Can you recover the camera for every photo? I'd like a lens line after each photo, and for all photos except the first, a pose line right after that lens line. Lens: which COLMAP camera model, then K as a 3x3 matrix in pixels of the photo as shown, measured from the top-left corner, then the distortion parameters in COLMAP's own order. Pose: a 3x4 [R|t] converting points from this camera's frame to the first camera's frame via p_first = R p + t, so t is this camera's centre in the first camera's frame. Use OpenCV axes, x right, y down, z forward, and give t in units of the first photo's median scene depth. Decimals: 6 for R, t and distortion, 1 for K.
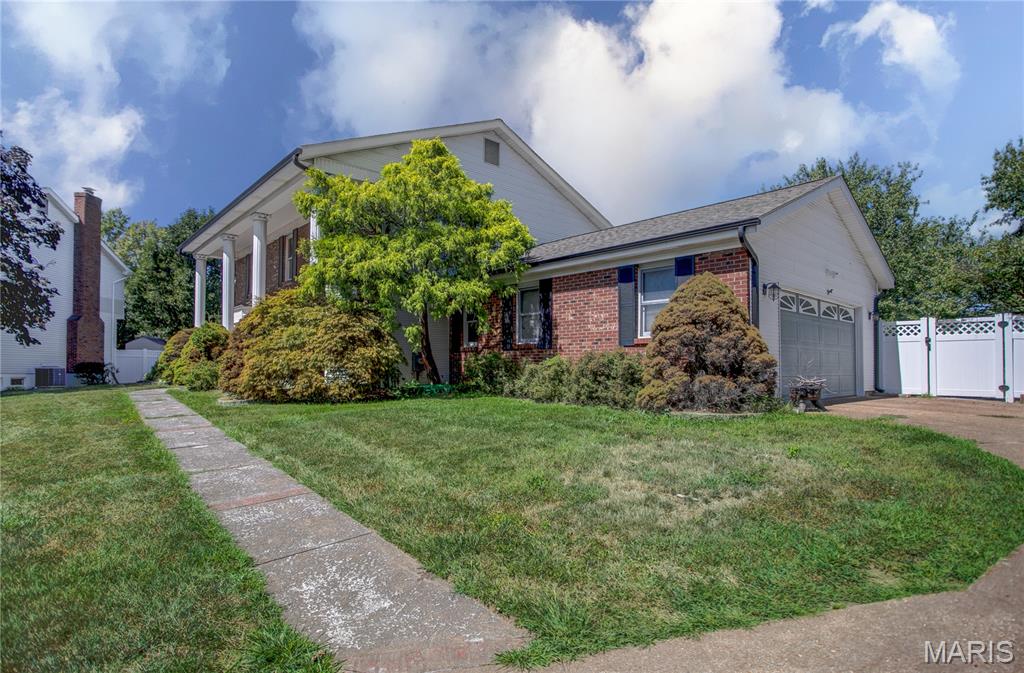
lens RADIAL K [[474.6, 0, 512.0], [0, 474.6, 336.5], [0, 0, 1]] dist [-0.002627, -0.000097]
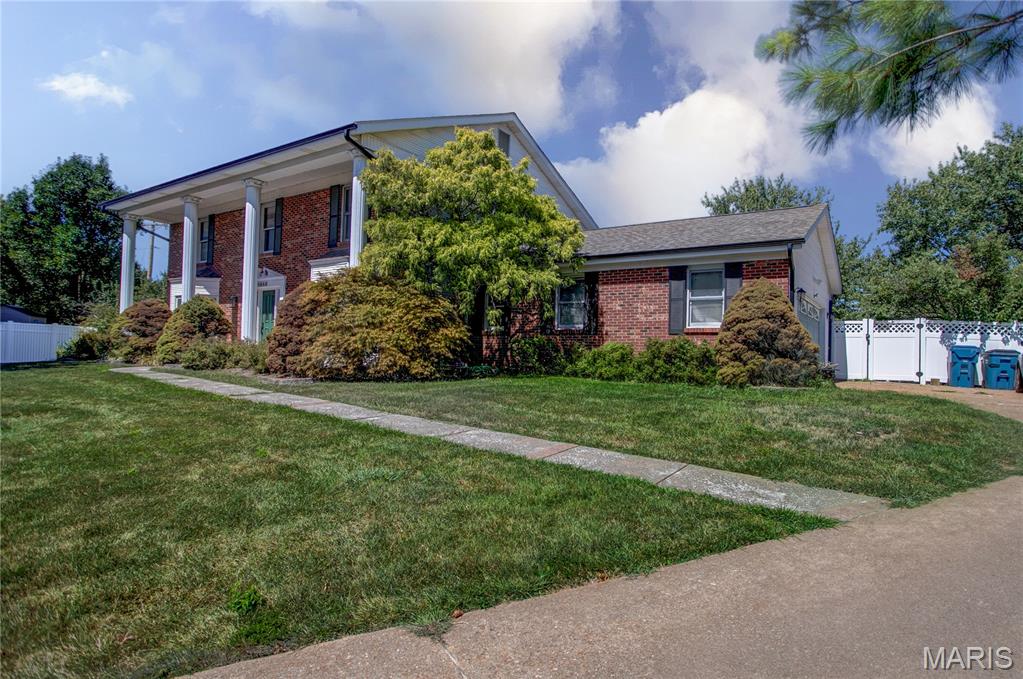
lens RADIAL K [[506.5, 0, 513.6], [0, 506.5, 318.2], [0, 0, 1]] dist [0.000385, 0.000041]
pose [[0.971610, 0.036242, 0.233798, -0.412516], [-0.033996, 0.999329, -0.013630, 0.010689], [-0.234135, 0.005295, 0.972190, -0.115900]]
